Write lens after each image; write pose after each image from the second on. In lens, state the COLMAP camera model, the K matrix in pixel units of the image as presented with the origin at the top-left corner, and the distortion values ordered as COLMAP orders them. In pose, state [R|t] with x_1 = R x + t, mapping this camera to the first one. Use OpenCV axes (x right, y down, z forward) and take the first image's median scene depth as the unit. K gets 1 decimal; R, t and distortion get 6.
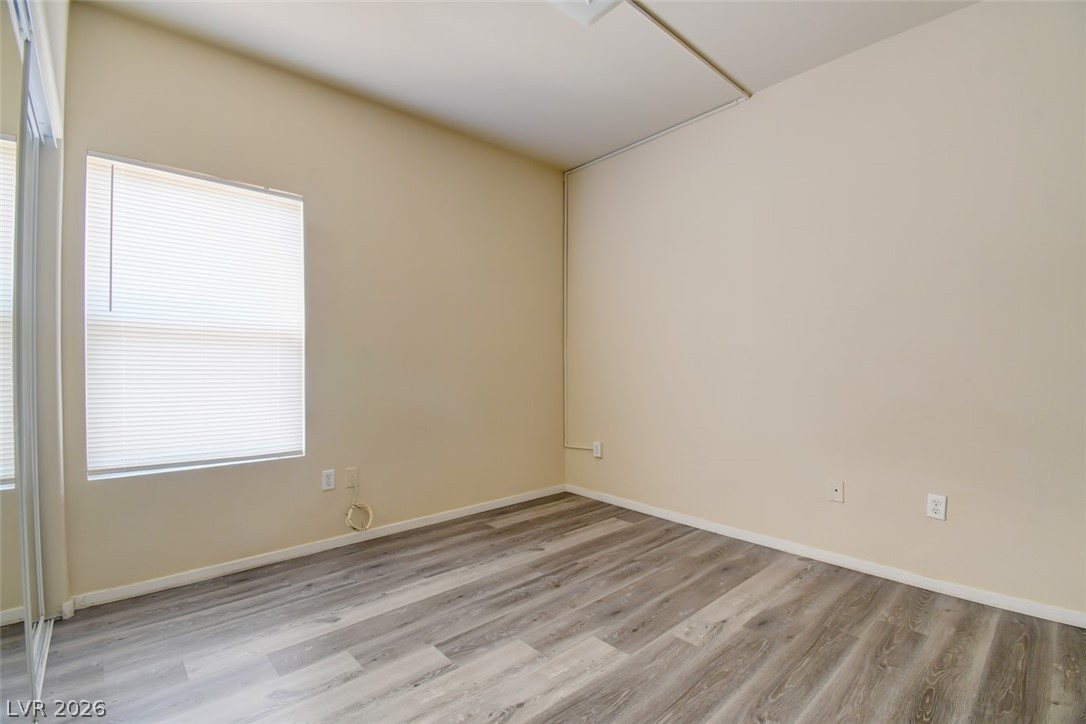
lens RADIAL K [[476.5, 0, 545.5], [0, 476.5, 363.6], [0, 0, 1]] dist [0.017970, -0.023851]
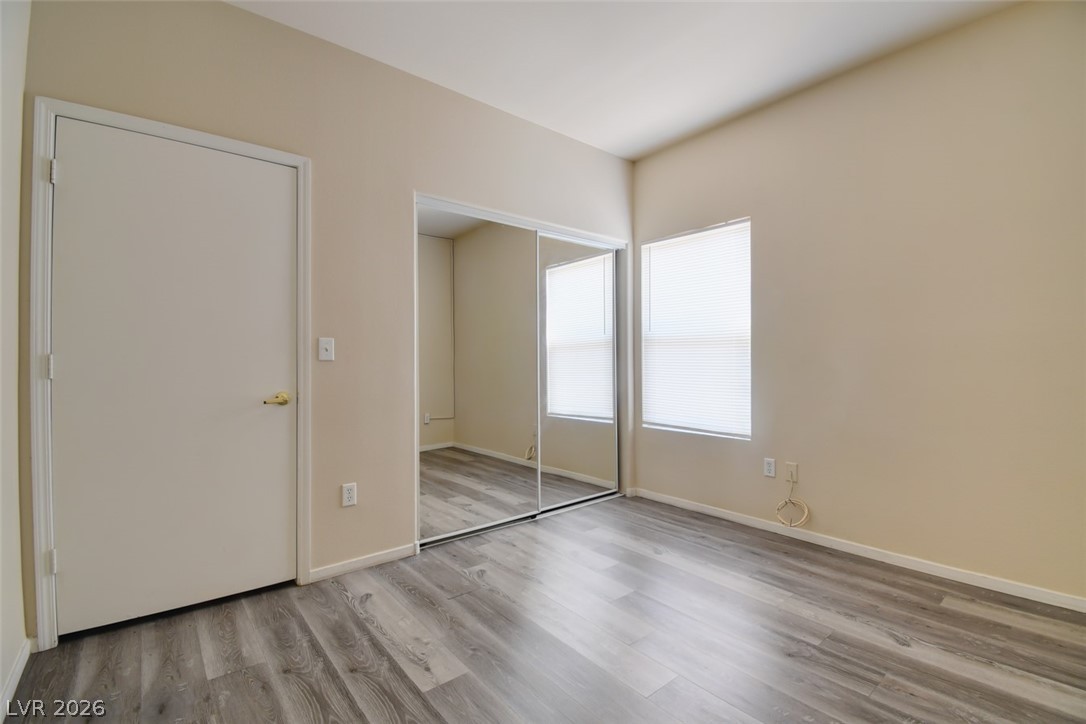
lens RADIAL K [[476.5, 0, 545.5], [0, 476.5, 363.6], [0, 0, 1]] dist [0.017970, -0.023851]
pose [[-0.036569, 0.004021, -0.999323, 0.705304], [0.008708, 0.999955, 0.003705, -0.002264], [0.999293, -0.008567, -0.036602, 0.573539]]
